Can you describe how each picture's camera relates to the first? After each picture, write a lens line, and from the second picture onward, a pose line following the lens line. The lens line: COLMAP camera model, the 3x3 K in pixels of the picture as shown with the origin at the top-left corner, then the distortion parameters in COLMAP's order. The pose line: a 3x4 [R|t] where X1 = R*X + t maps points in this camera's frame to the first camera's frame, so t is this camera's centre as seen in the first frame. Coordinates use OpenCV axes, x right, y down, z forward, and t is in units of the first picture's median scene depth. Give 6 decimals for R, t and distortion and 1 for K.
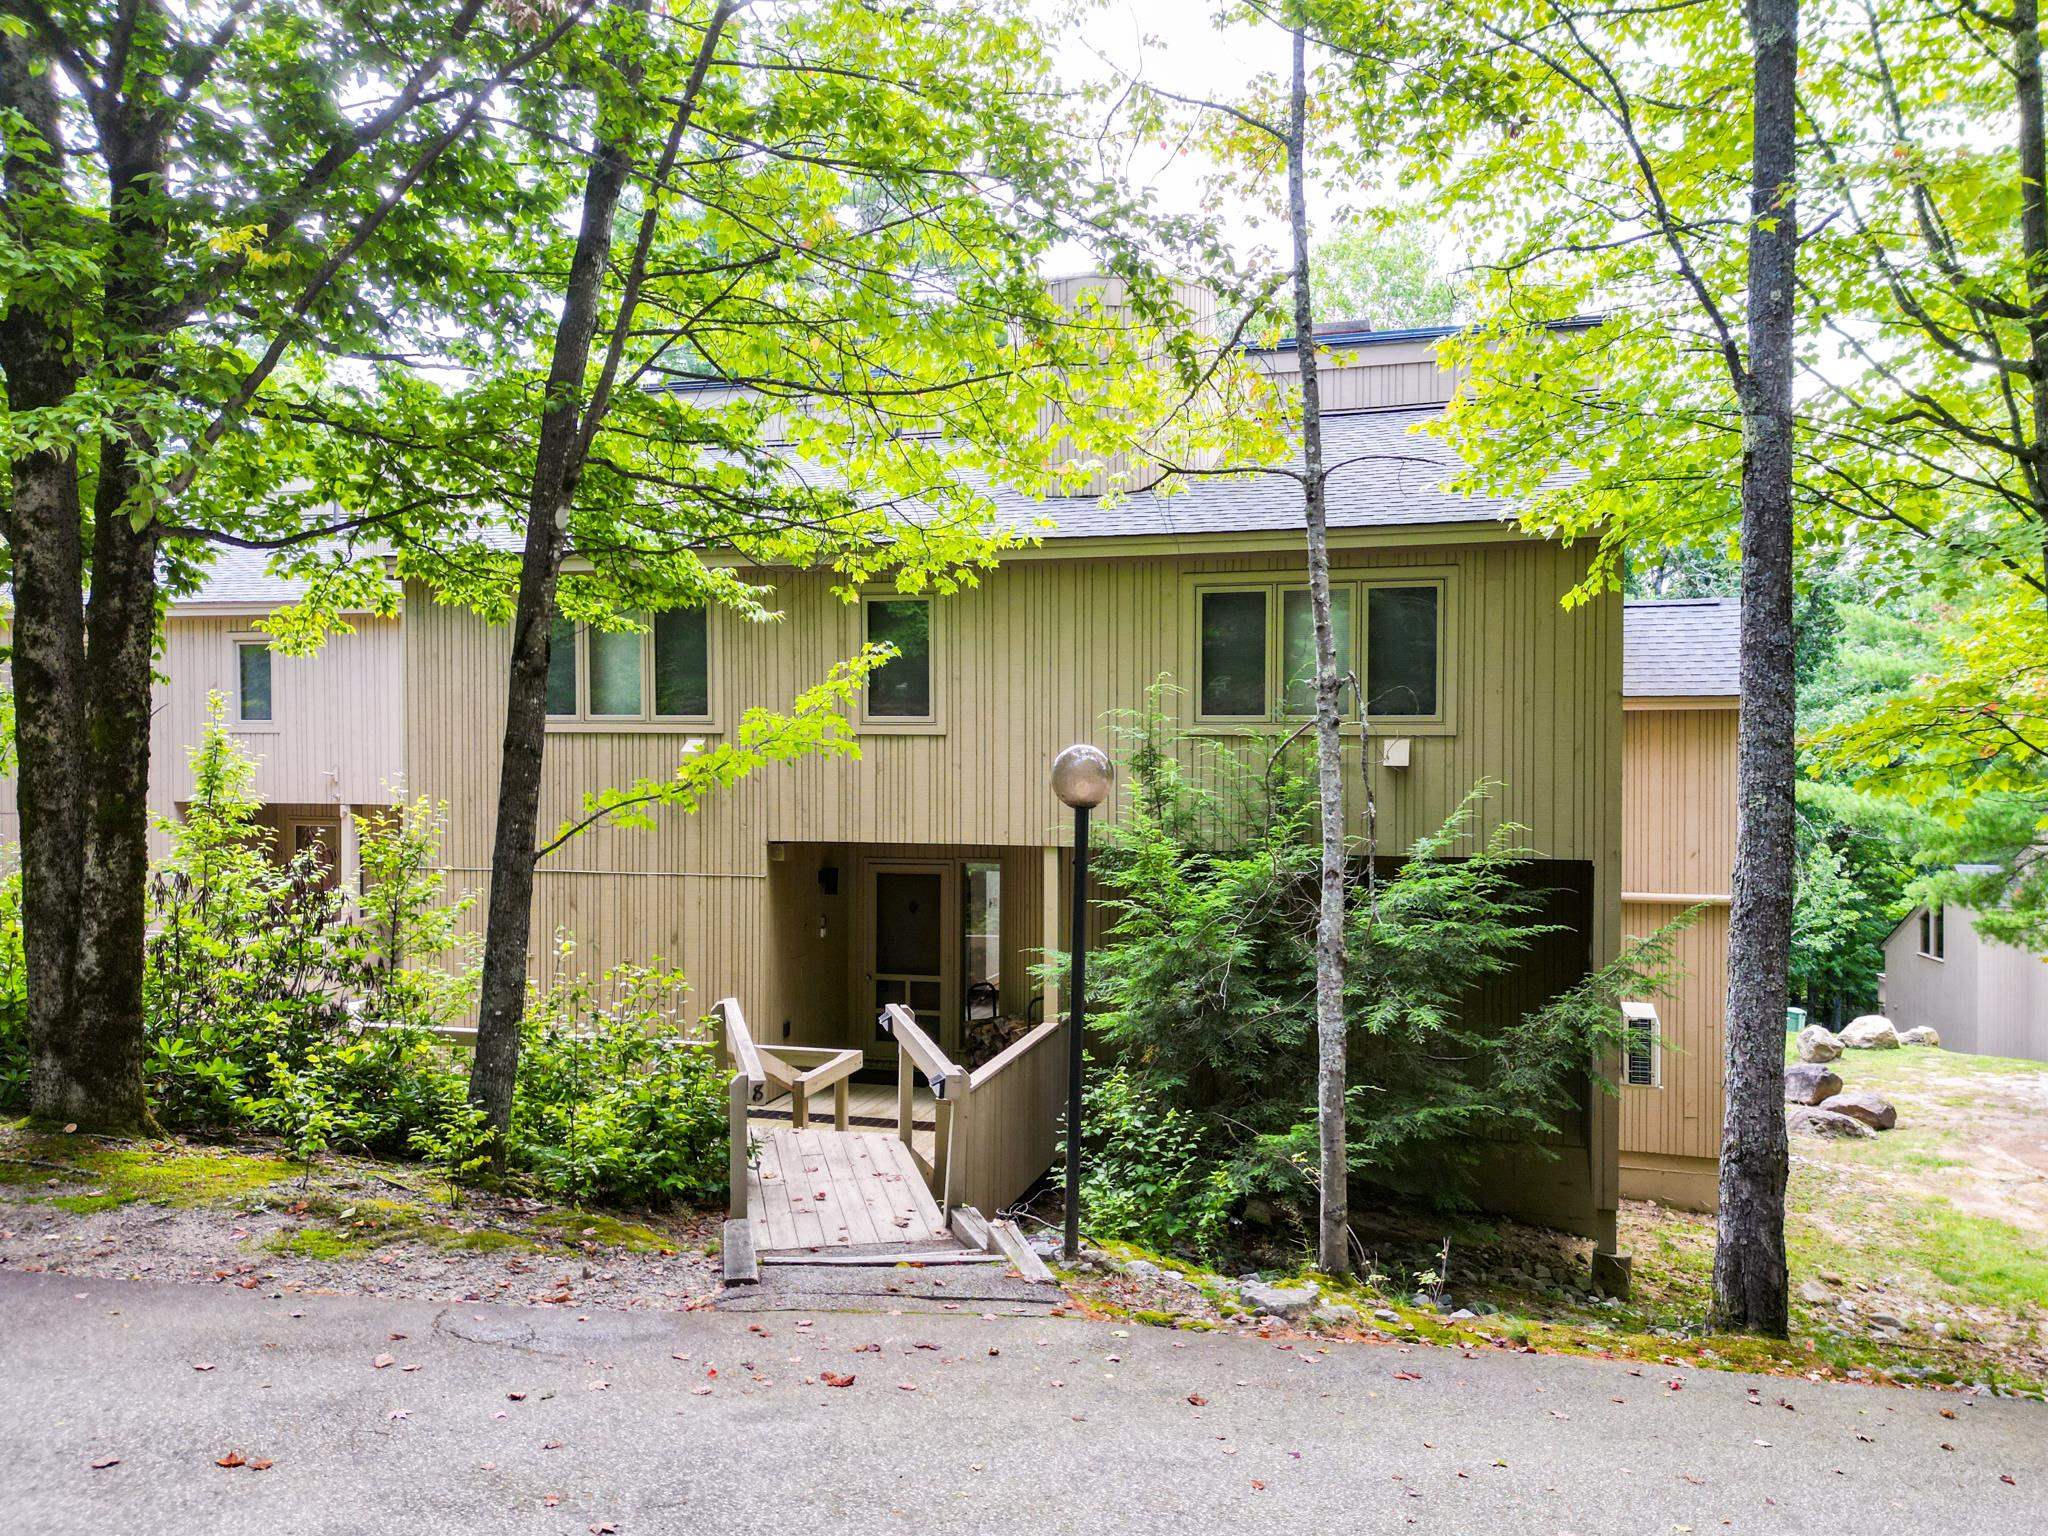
lens RADIAL K [[1432.0, 0, 1024.0], [0, 1432.0, 768.0], [0, 0, 1]] dist [-0.006976, -0.004245]
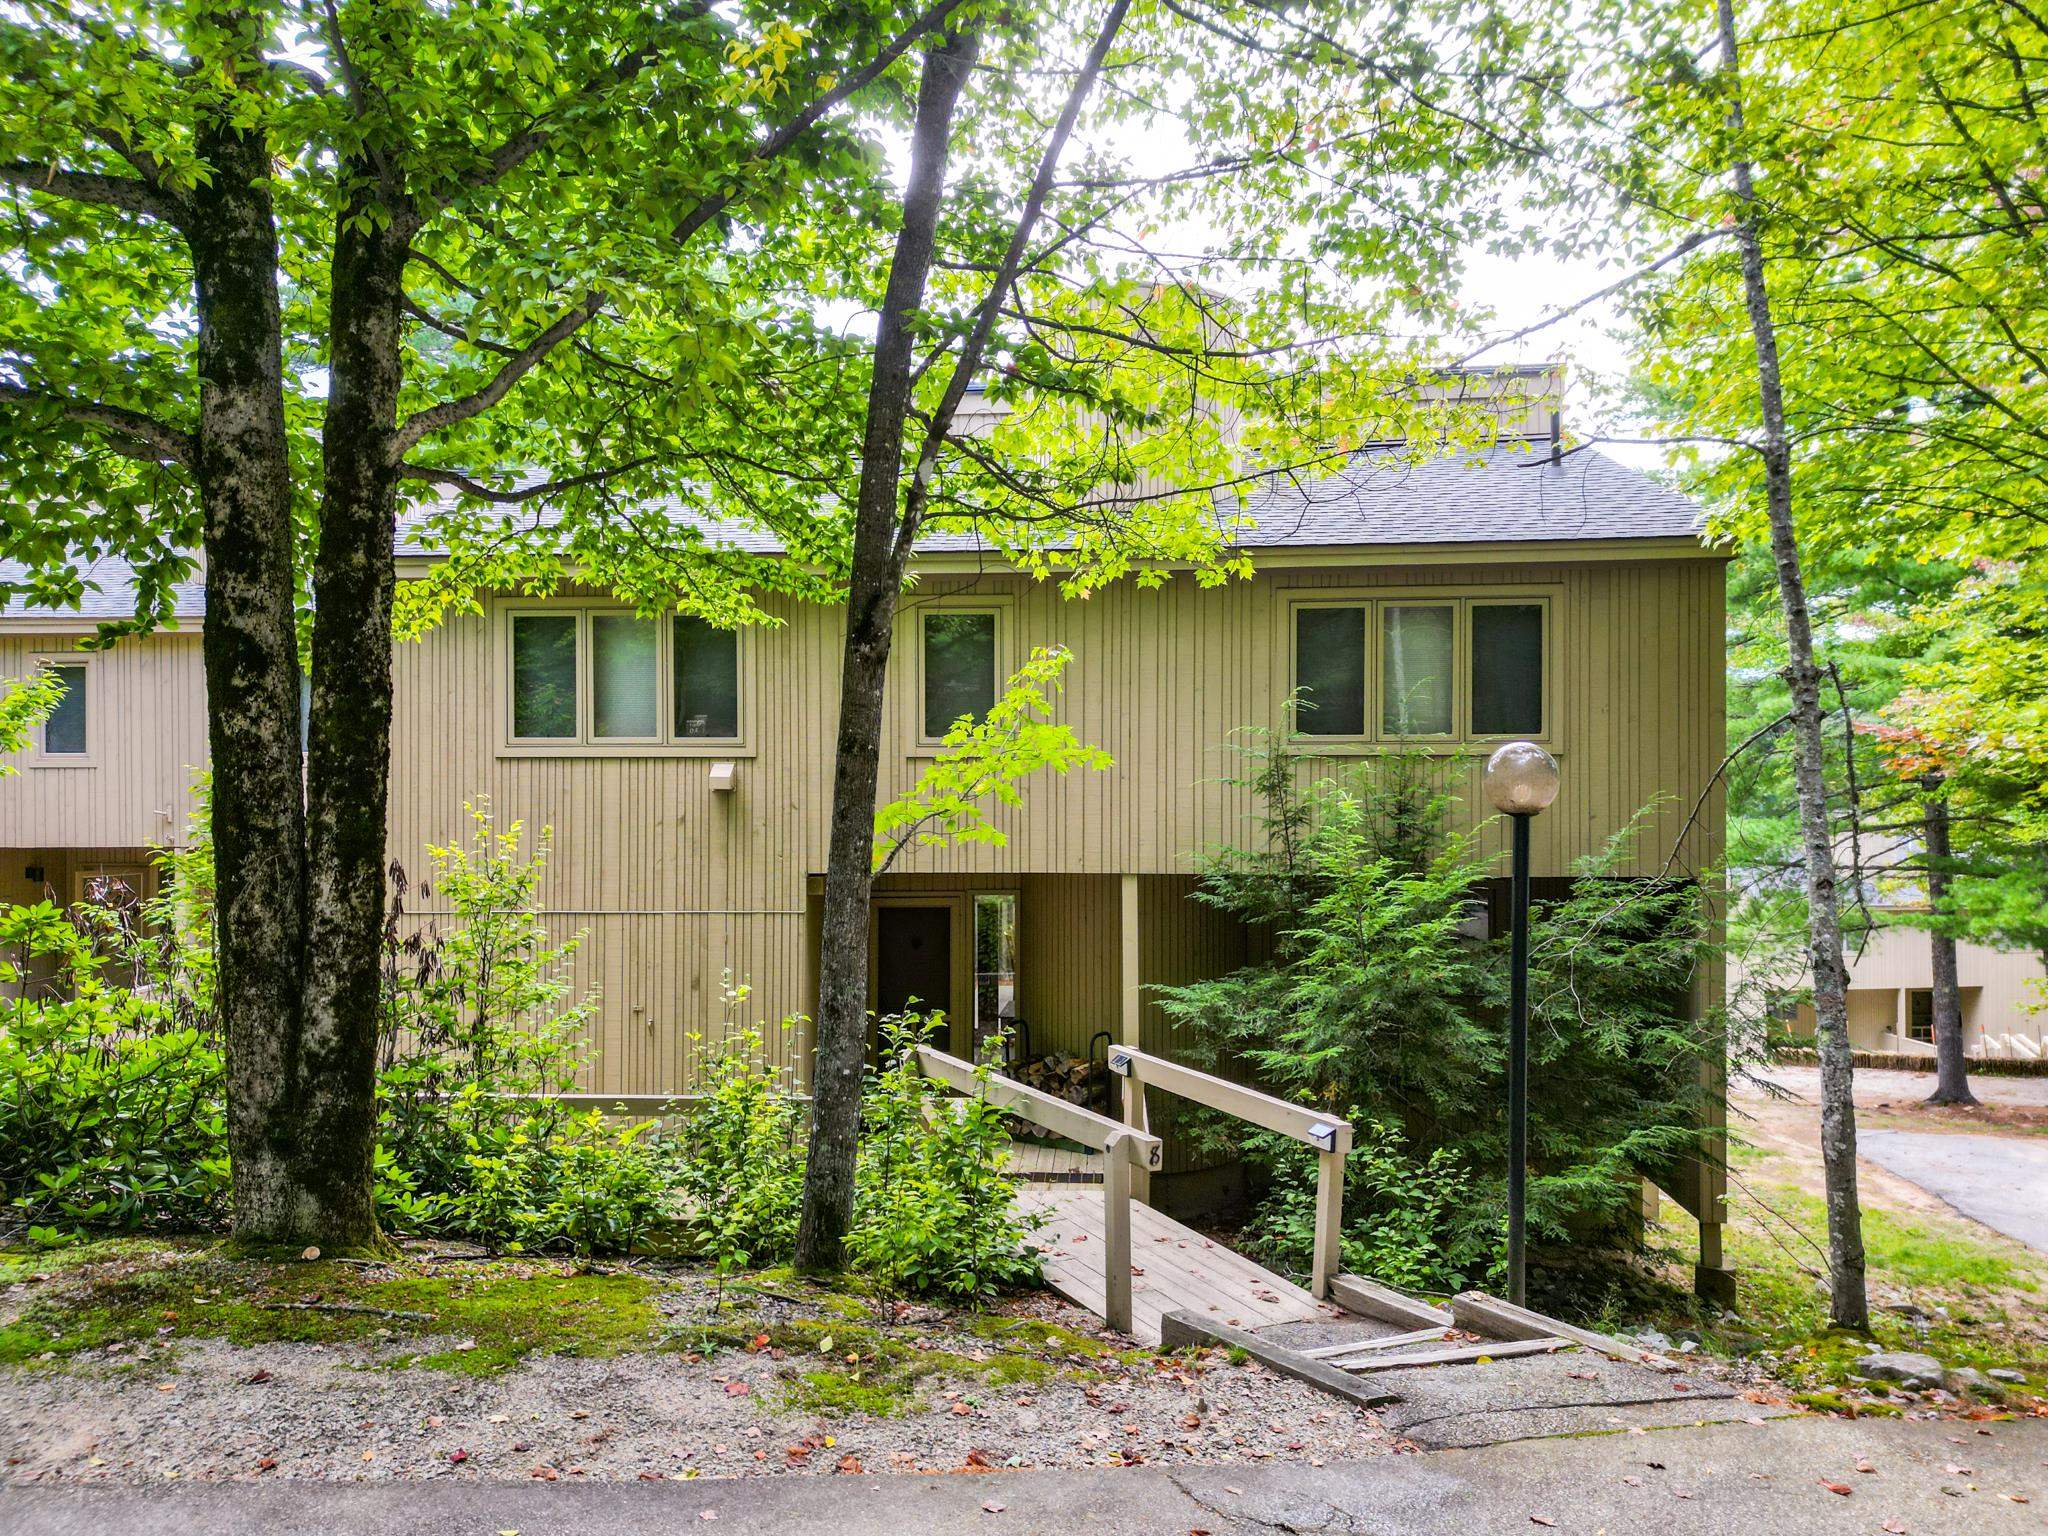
lens RADIAL K [[1371.3, 0, 974.7], [0, 1371.3, 779.8], [0, 0, 1]] dist [0.076193, -0.084420]
pose [[0.985583, -0.003481, 0.169157, -0.311274], [0.007335, 0.999727, -0.022162, 0.016125], [-0.169034, 0.023084, 0.985340, 0.149659]]
